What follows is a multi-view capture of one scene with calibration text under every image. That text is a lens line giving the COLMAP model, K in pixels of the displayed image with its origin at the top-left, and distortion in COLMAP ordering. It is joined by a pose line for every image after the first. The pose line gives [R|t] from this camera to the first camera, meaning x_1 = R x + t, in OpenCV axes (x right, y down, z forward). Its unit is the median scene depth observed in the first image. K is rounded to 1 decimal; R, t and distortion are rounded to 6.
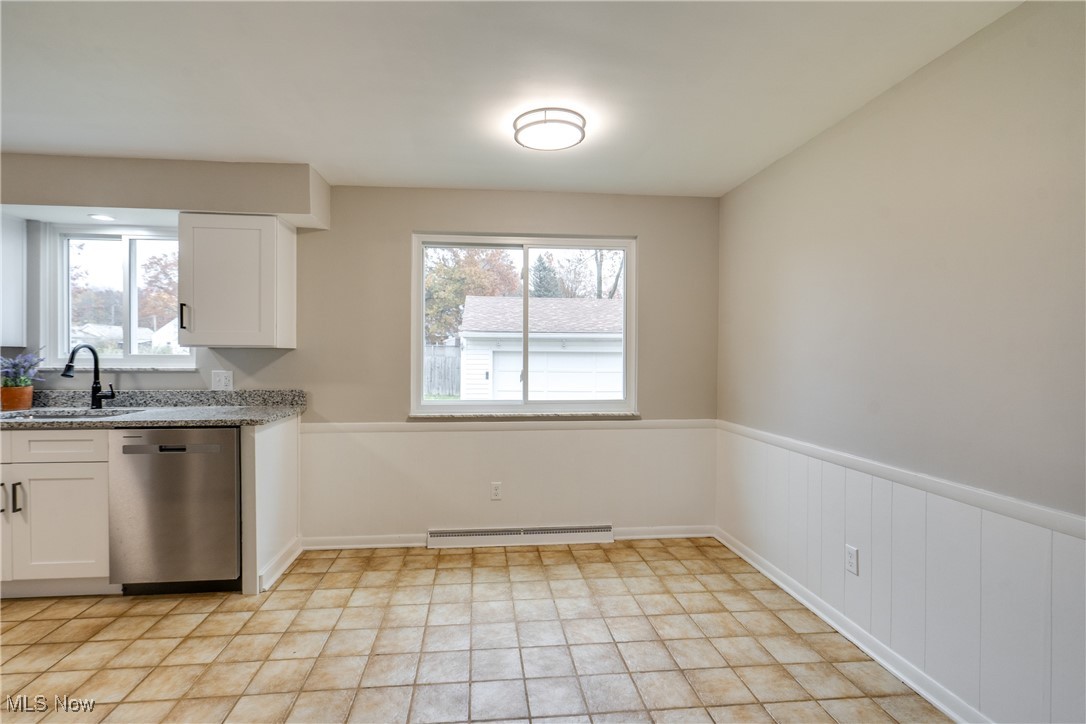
lens RADIAL K [[506.4, 0, 525.2], [0, 506.4, 355.7], [0, 0, 1]] dist [-0.005031, 0.000966]
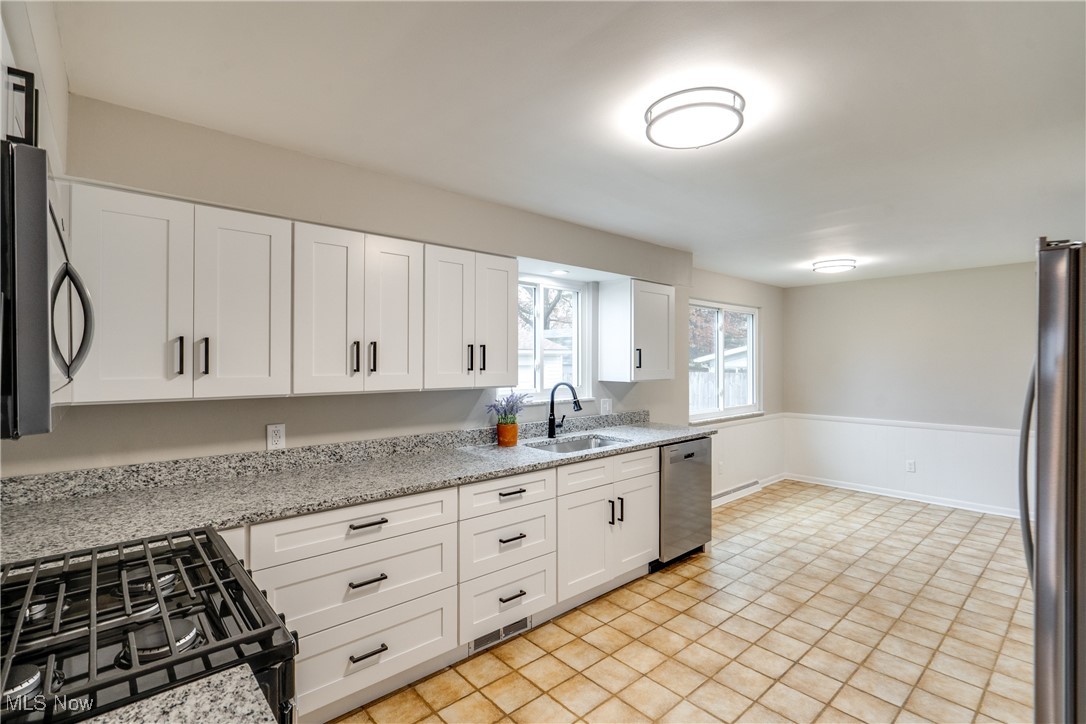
lens RADIAL K [[479.9, 0, 570.8], [0, 479.9, 361.9], [0, 0, 1]] dist [0.001496, 0.000245]
pose [[0.807033, -0.002706, 0.590500, -1.474445], [0.005515, 0.999980, -0.002956, -0.062918], [-0.590481, 0.005642, 0.807032, 0.098973]]
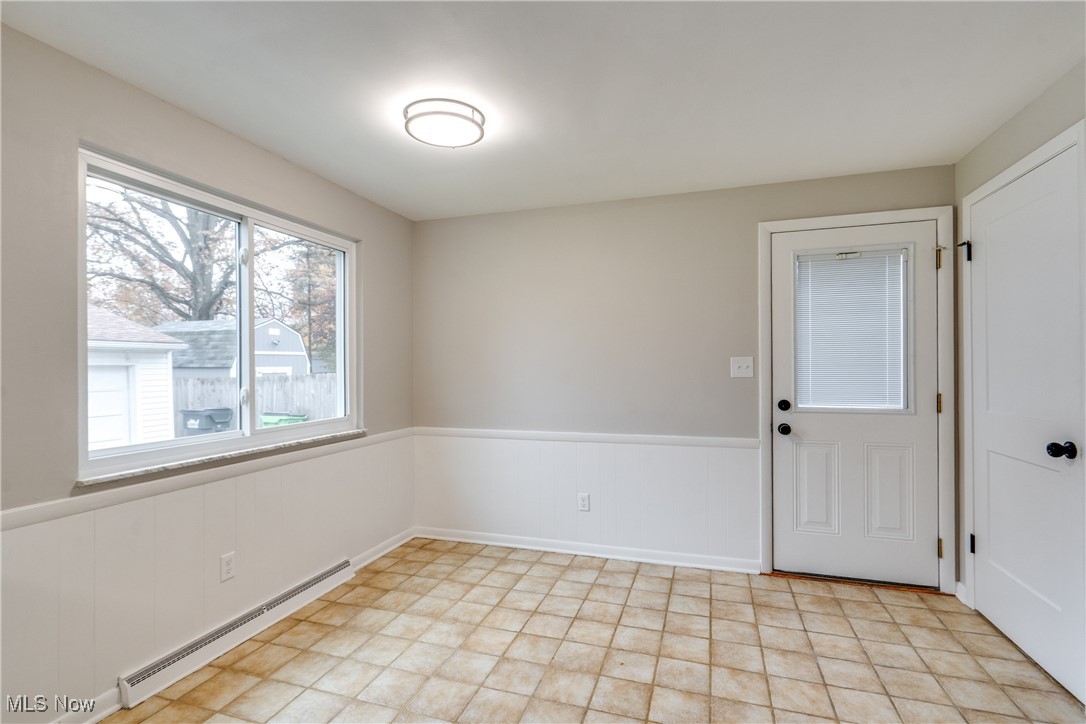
lens RADIAL K [[493.9, 0, 549.0], [0, 493.9, 366.4], [0, 0, 1]] dist [-0.000891, -0.000004]
pose [[0.406187, -0.001515, 0.913789, -0.561559], [0.008064, 0.999966, -0.001927, 0.000823], [-0.913754, 0.008151, 0.406185, 0.375834]]
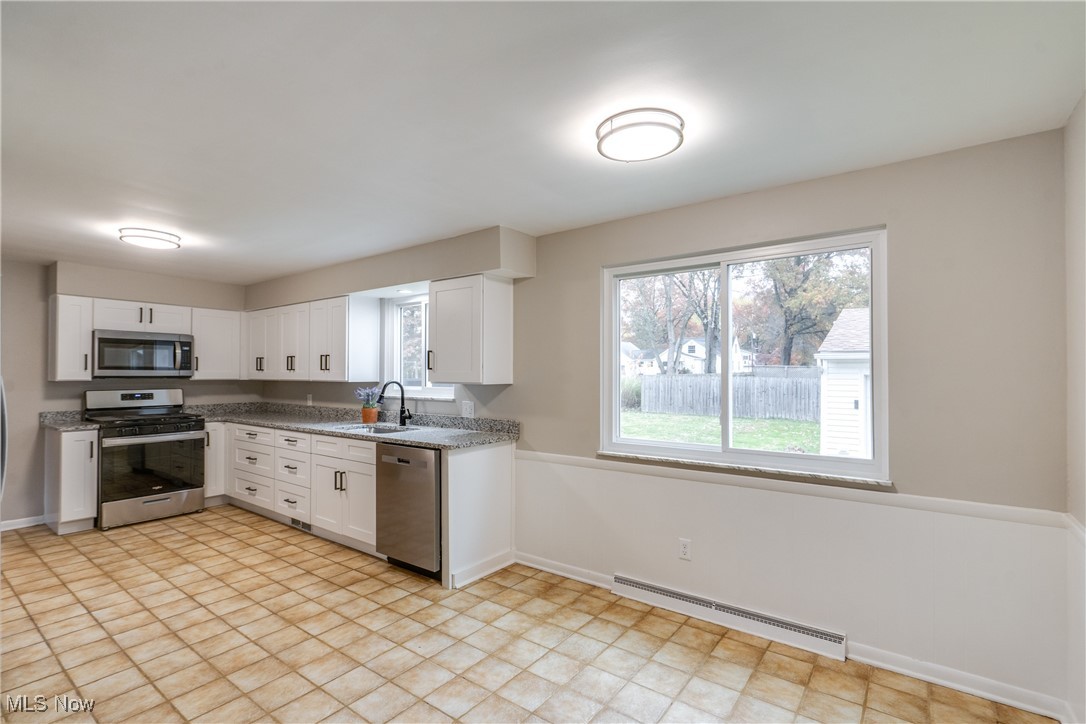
lens RADIAL K [[496.3, 0, 537.7], [0, 496.3, 363.9], [0, 0, 1]] dist [-0.002417, 0.000700]
pose [[0.738390, -0.017062, -0.674158, 0.384153], [0.000629, 0.999697, -0.024612, -0.034559], [0.674374, 0.017749, 0.738177, 0.222451]]
